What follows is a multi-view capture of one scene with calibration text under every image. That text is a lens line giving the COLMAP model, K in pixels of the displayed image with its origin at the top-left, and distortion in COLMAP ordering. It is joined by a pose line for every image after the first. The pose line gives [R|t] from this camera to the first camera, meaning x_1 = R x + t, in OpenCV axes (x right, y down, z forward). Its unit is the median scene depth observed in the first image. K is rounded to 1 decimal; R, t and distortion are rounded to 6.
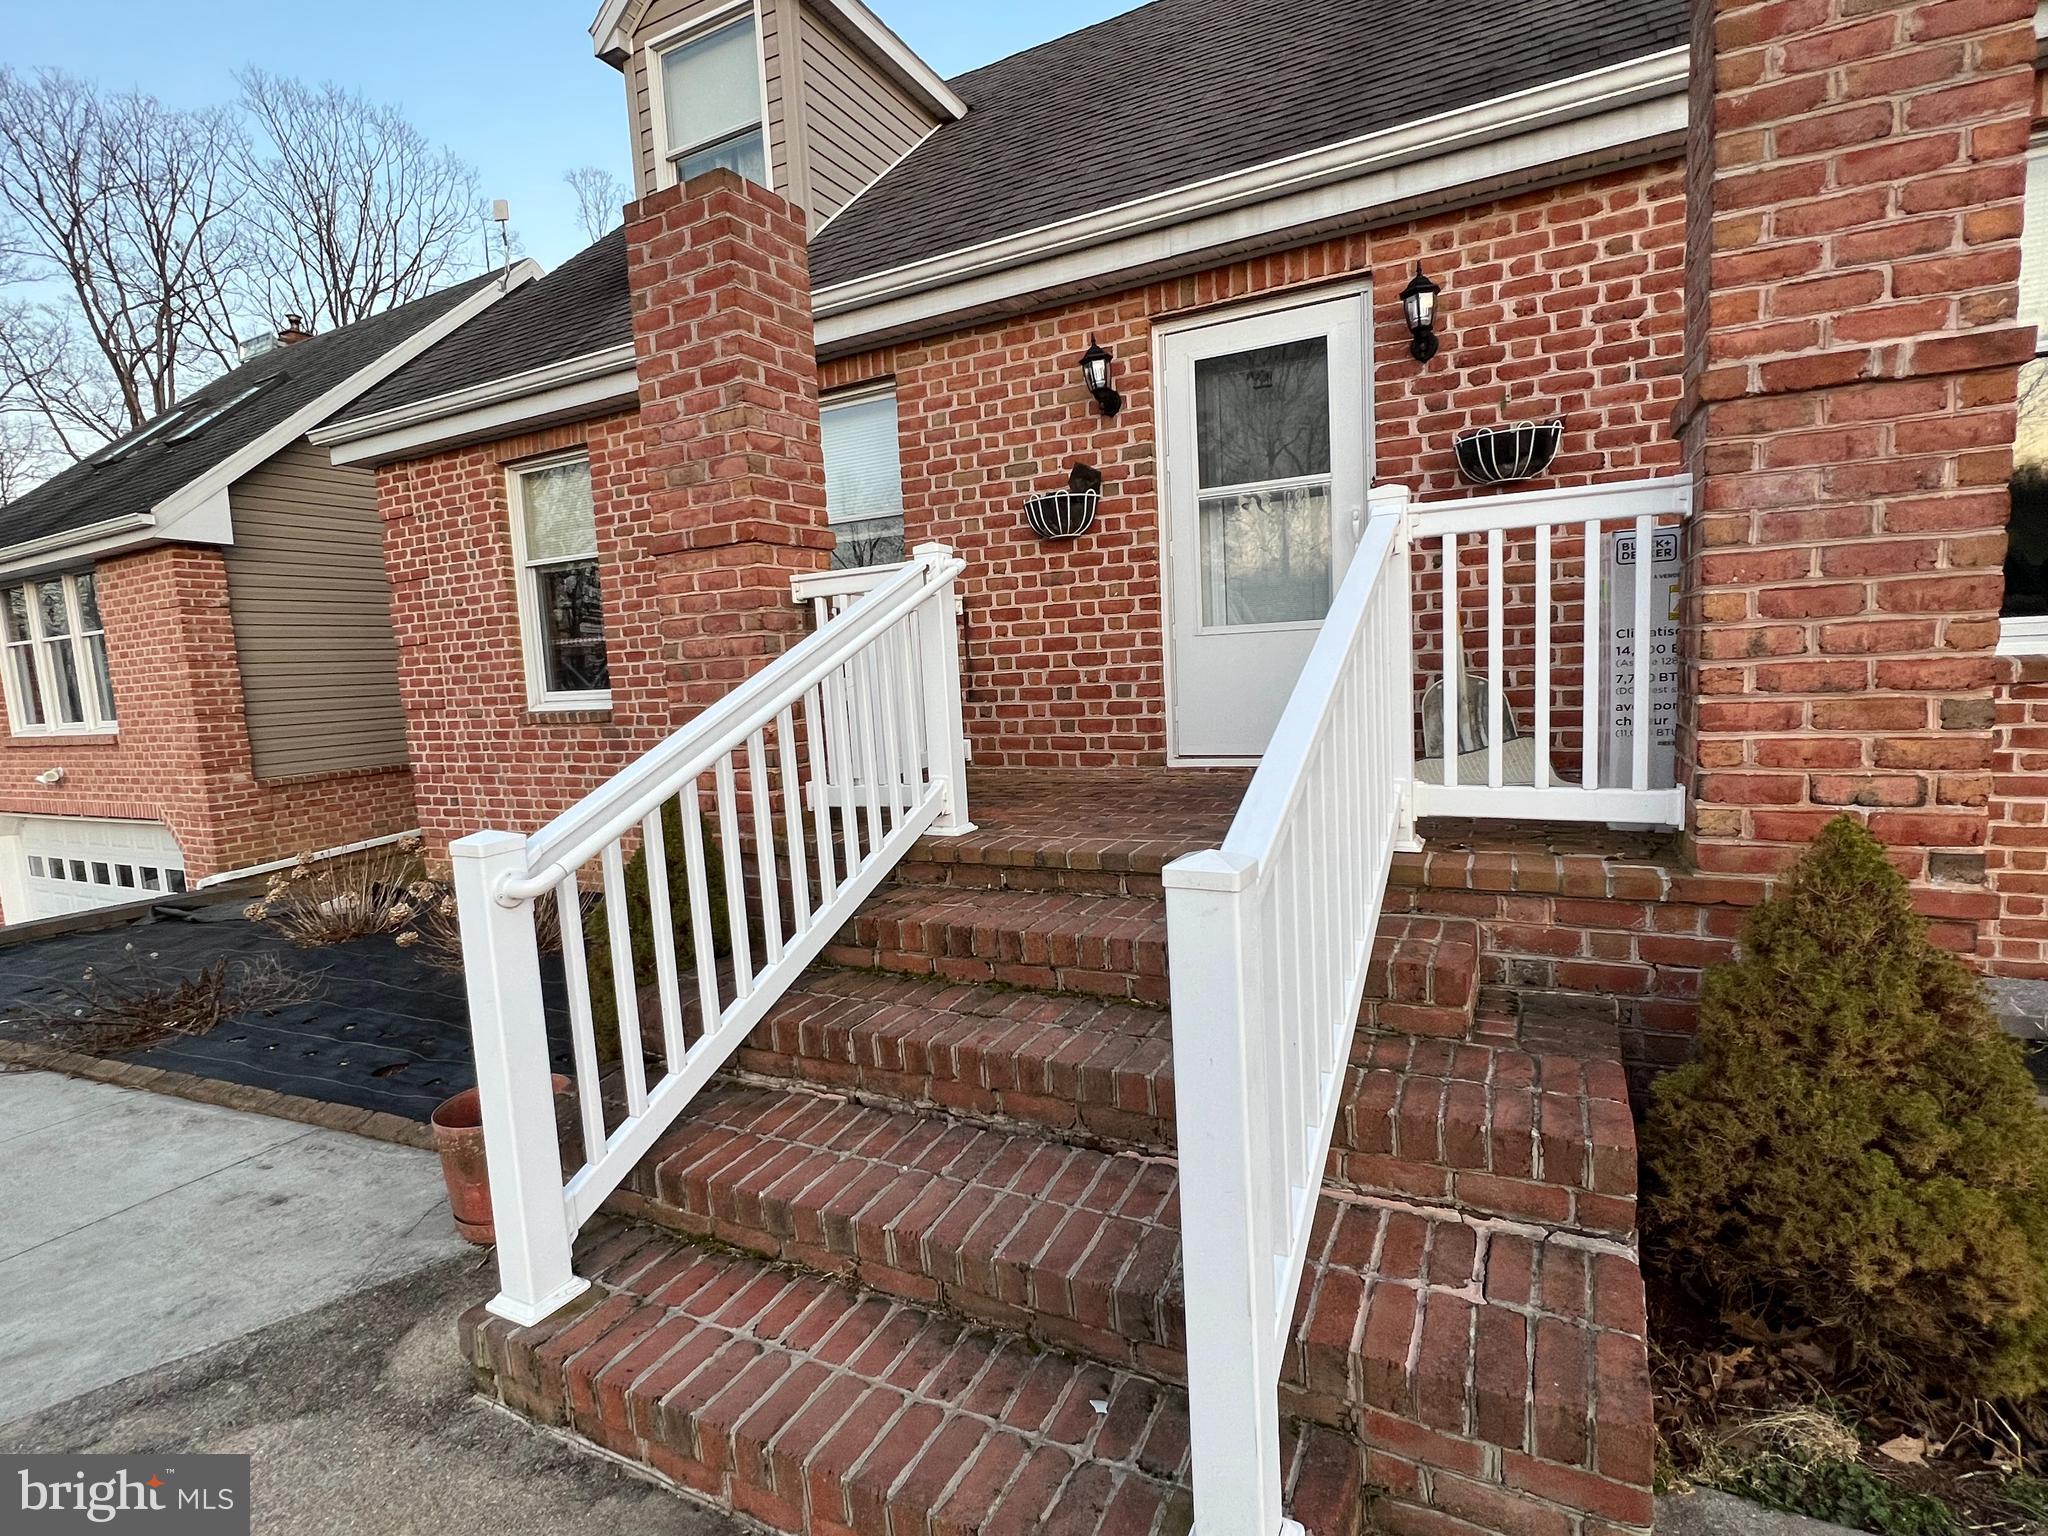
lens RADIAL K [[978.3, 0, 1035.2], [0, 978.3, 769.1], [0, 0, 1]] dist [-0.004958, -0.000156]
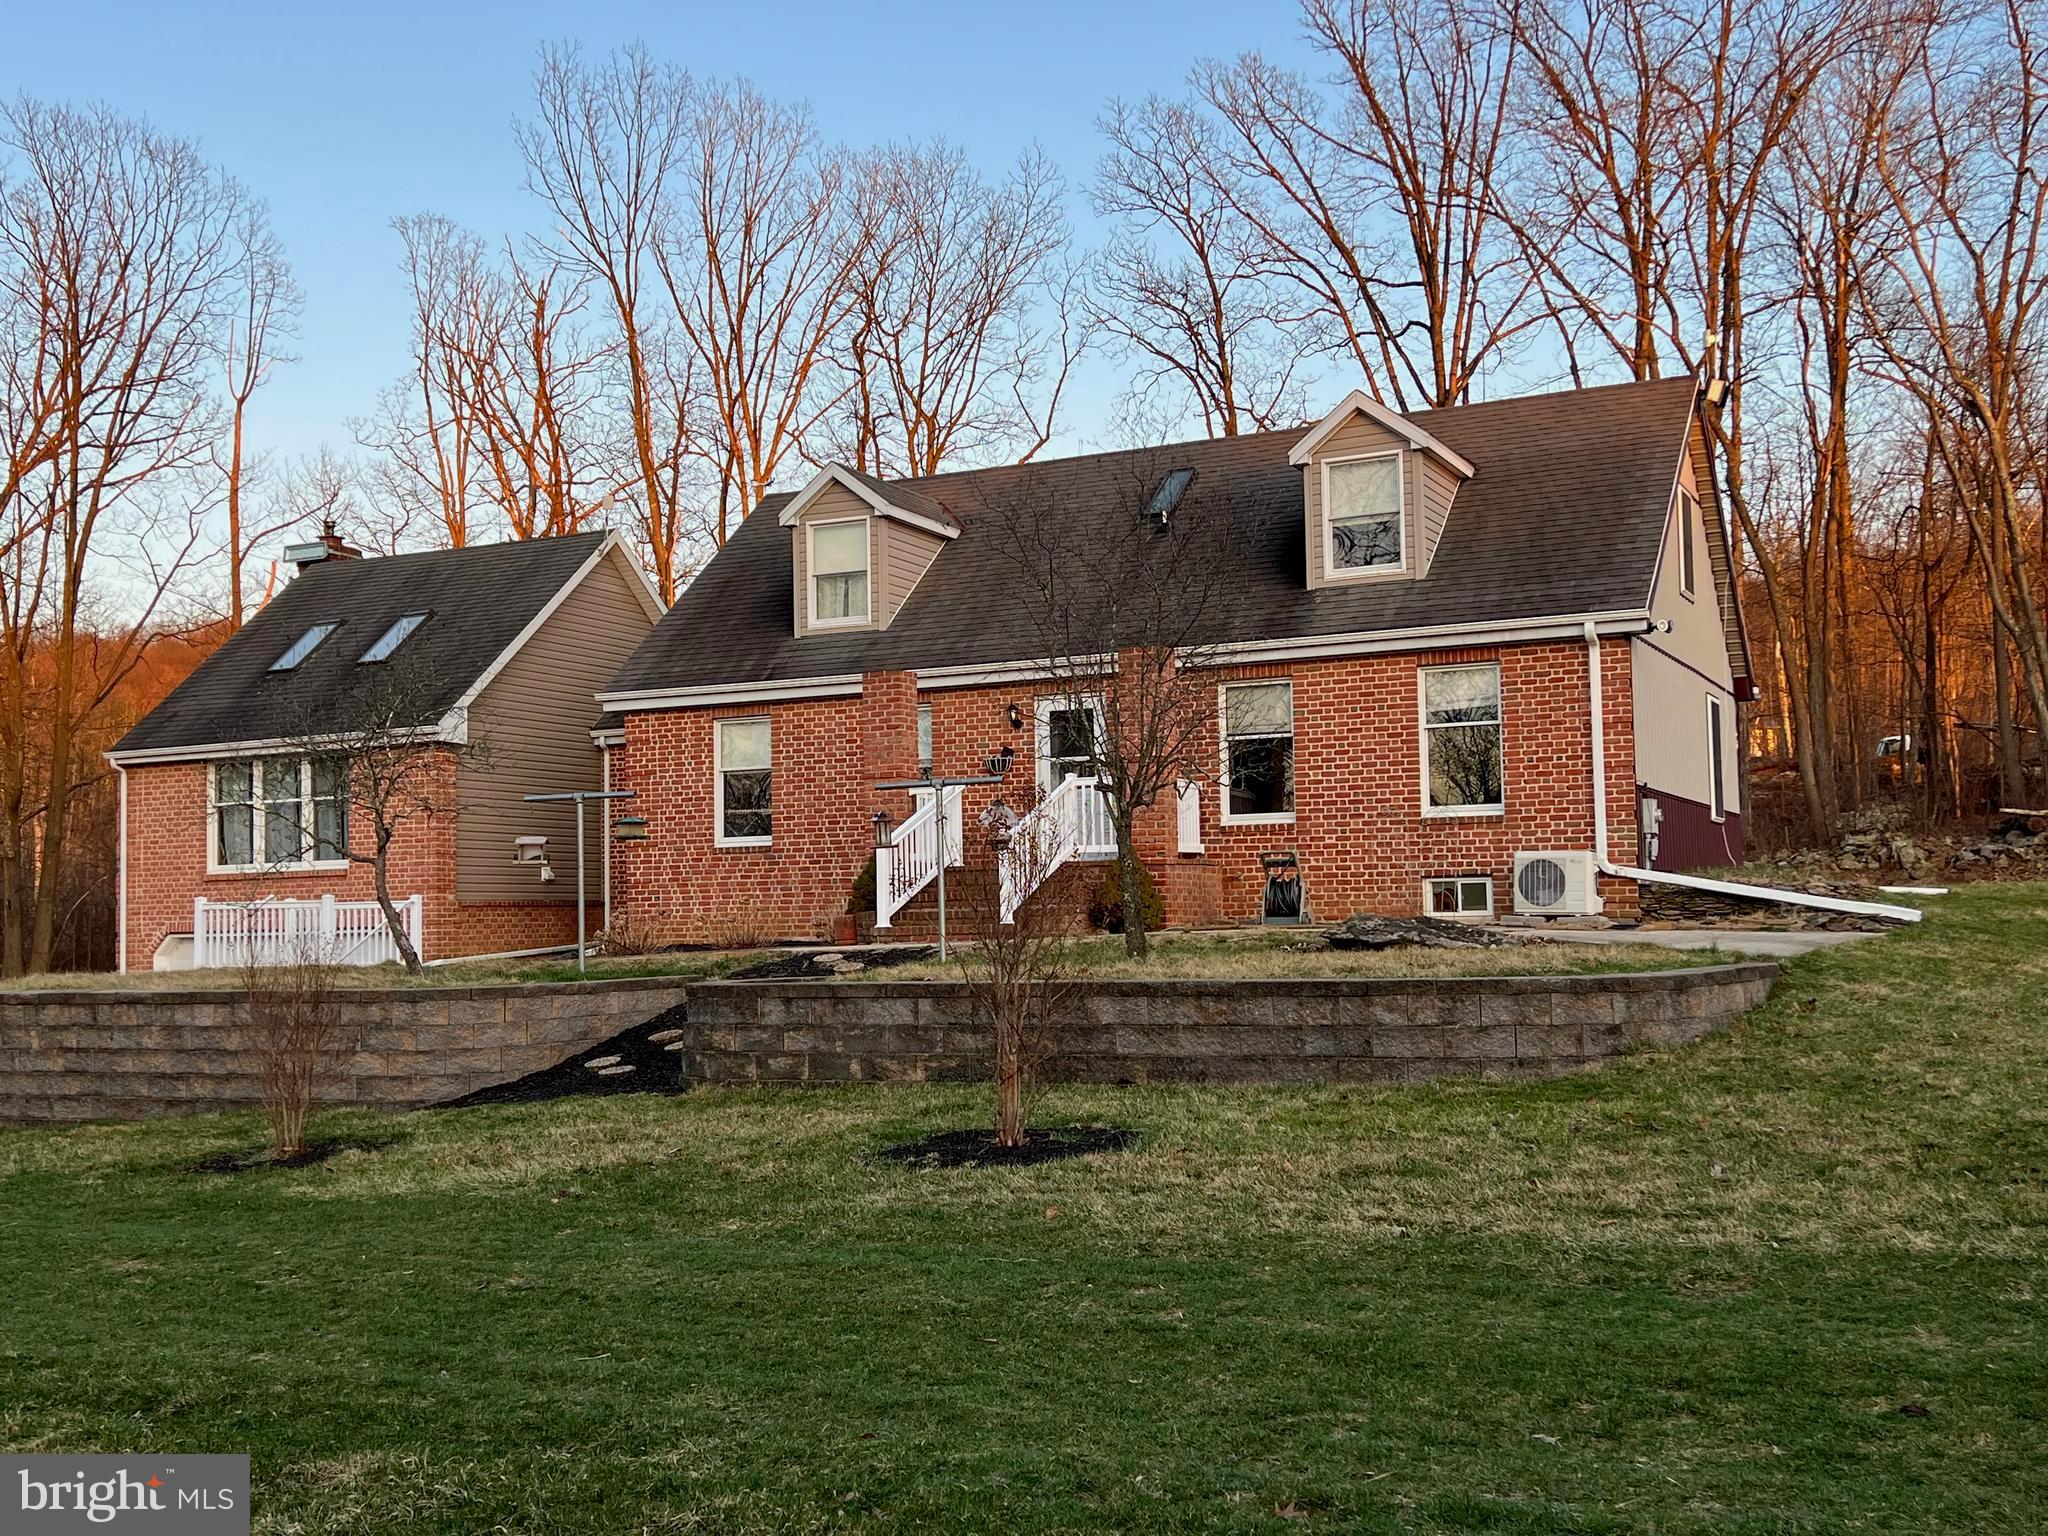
lens RADIAL K [[2171.5, 0, 1032.5], [0, 2171.5, 785.4], [0, 0, 1]] dist [0.036511, 0.000000]
pose [[0.999355, 0.034258, 0.010771, 0.041576], [-0.031798, 0.983528, -0.177939, 0.579472], [-0.016690, 0.177481, 0.983983, -3.318668]]
